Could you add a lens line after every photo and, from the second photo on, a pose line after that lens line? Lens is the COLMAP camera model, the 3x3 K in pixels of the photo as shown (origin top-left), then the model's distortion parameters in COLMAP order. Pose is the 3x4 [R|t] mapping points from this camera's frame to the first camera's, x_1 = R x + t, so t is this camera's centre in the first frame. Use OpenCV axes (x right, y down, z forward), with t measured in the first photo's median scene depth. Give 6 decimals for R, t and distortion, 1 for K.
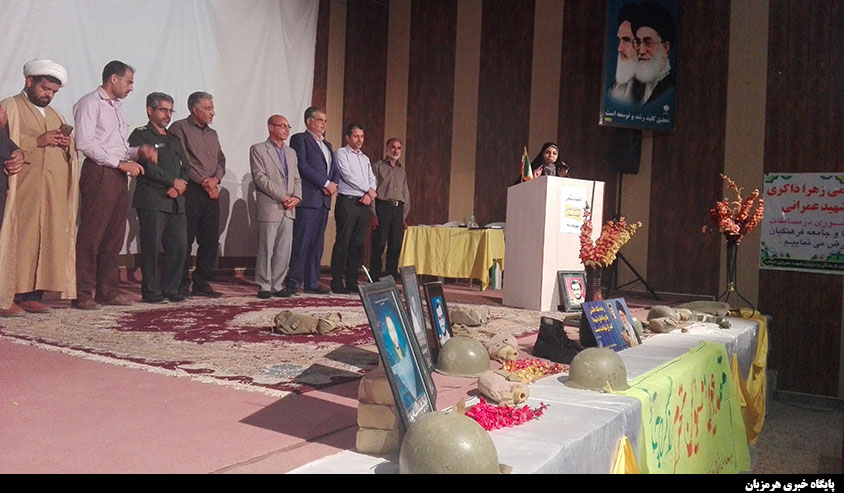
lens RADIAL K [[660.3, 0, 399.7], [0, 660.3, 259.2], [0, 0, 1]] dist [0.112301, -0.181702]
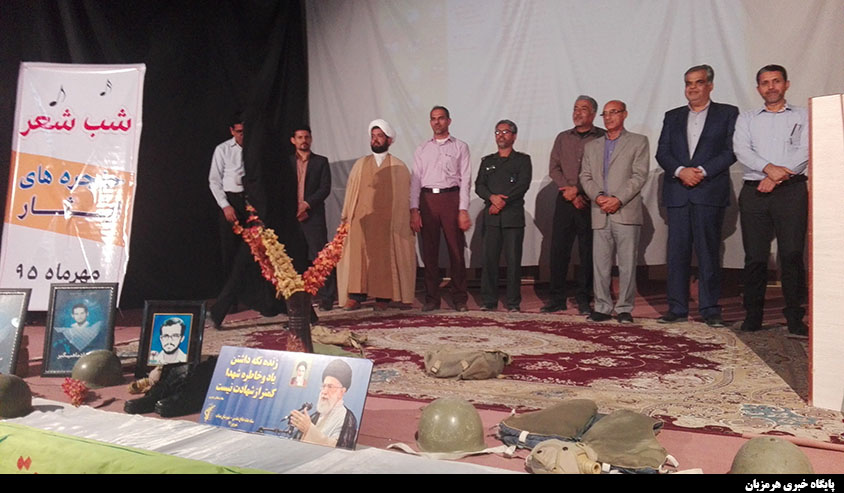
lens RADIAL K [[660.3, 0, 428.3], [0, 660.3, 249.7], [0, 0, 1]] dist [0.112301, -0.181702]
pose [[0.122286, -0.012296, -0.992419, 0.603001], [-0.007730, 0.999881, -0.013341, -0.017453], [0.992465, 0.009302, 0.122176, 0.670849]]
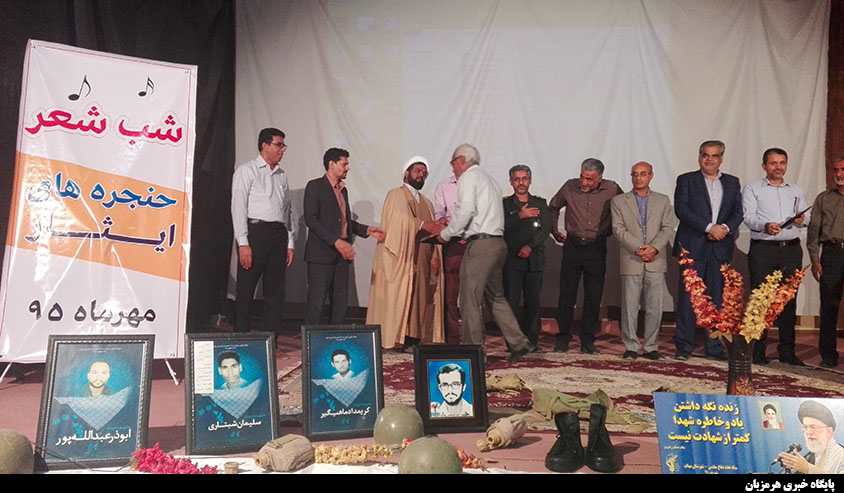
lens RADIAL K [[660.3, 0, 418.7], [0, 660.3, 245.1], [0, 0, 1]] dist [0.112301, -0.181702]
pose [[0.520833, -0.061189, -0.851463, 0.443447], [-0.021261, 0.996189, -0.084595, -0.013004], [0.853394, 0.062163, 0.517547, 0.251353]]
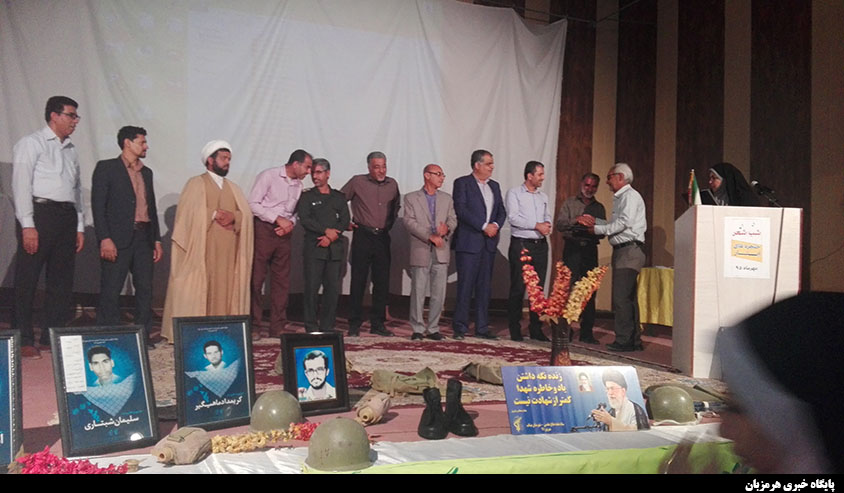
lens RADIAL K [[660.3, 0, 413.0], [0, 660.3, 242.1], [0, 0, 1]] dist [0.112301, -0.181702]
pose [[0.807442, -0.028259, -0.589270, 0.401621], [-0.020177, 0.996945, -0.075457, -0.014235], [0.589602, 0.072817, 0.804405, 0.153122]]
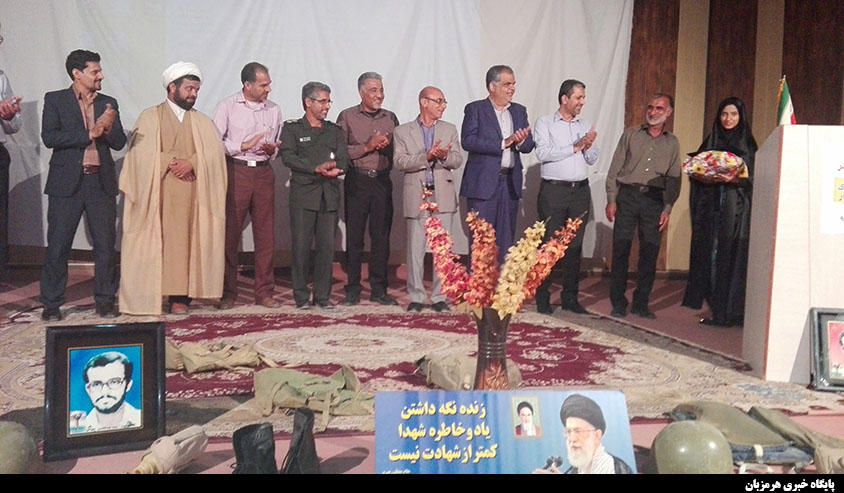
lens RADIAL K [[660.3, 0, 413.6], [0, 660.3, 241.2], [0, 0, 1]] dist [0.112301, -0.181702]
pose [[0.708358, 0.016382, -0.705663, 0.376361], [-0.022765, 0.999741, 0.000356, -0.026580], [0.705486, 0.015812, 0.708547, 0.400169]]
